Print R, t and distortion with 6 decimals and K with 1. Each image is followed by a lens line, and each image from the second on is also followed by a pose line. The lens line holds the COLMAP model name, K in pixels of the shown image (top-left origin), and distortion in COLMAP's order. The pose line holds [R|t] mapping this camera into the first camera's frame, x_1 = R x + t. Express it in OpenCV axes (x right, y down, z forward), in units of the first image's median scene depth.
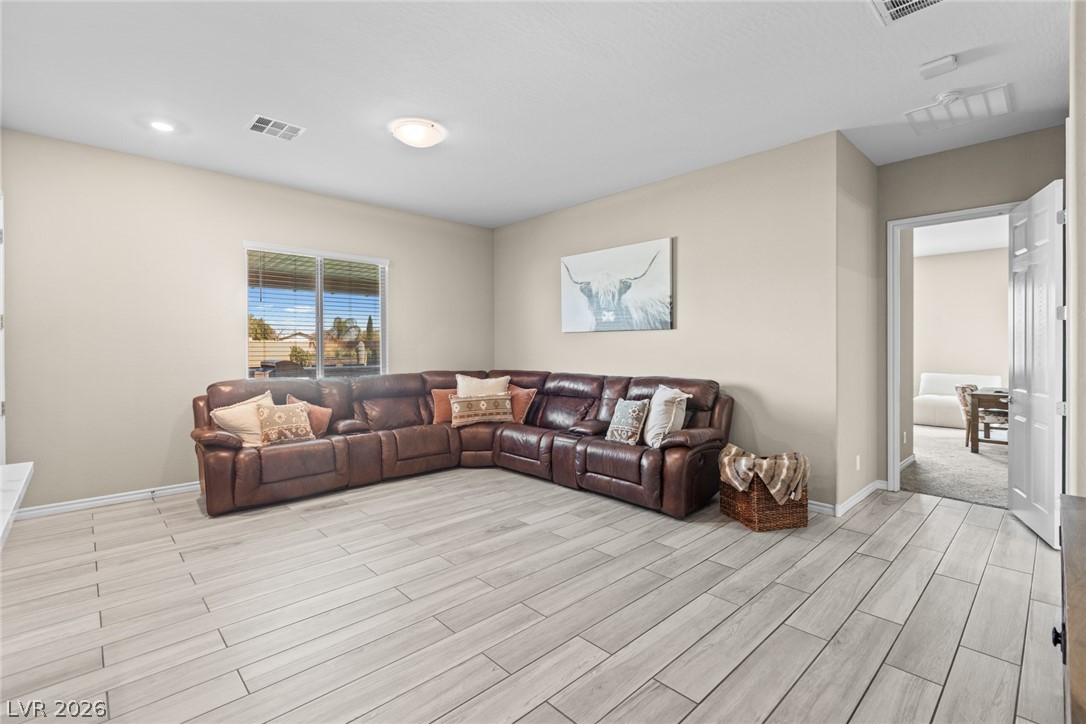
lens RADIAL K [[483.7, 0, 543.7], [0, 483.7, 359.3], [0, 0, 1]] dist [0.002240, -0.001958]
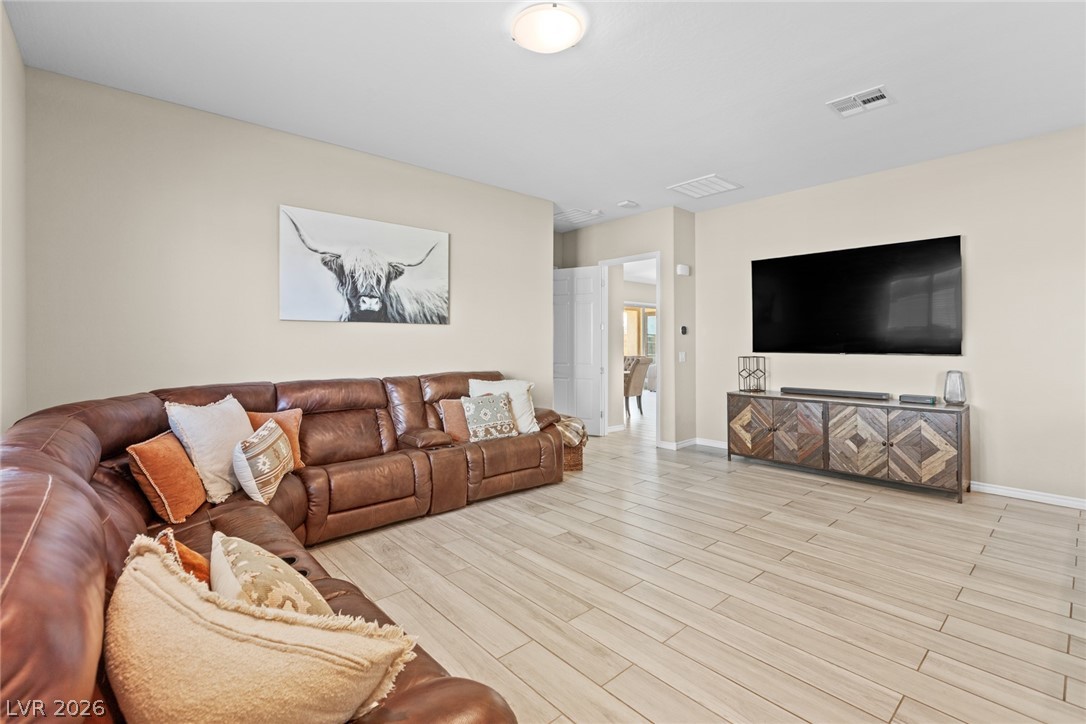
lens RADIAL K [[483.7, 0, 538.4], [0, 483.7, 352.3], [0, 0, 1]] dist [0.002240, -0.001958]
pose [[0.042704, -0.018088, 0.998924, -0.864318], [0.023608, 0.999575, 0.017090, -0.020930], [-0.998809, 0.022853, 0.043113, 0.905441]]
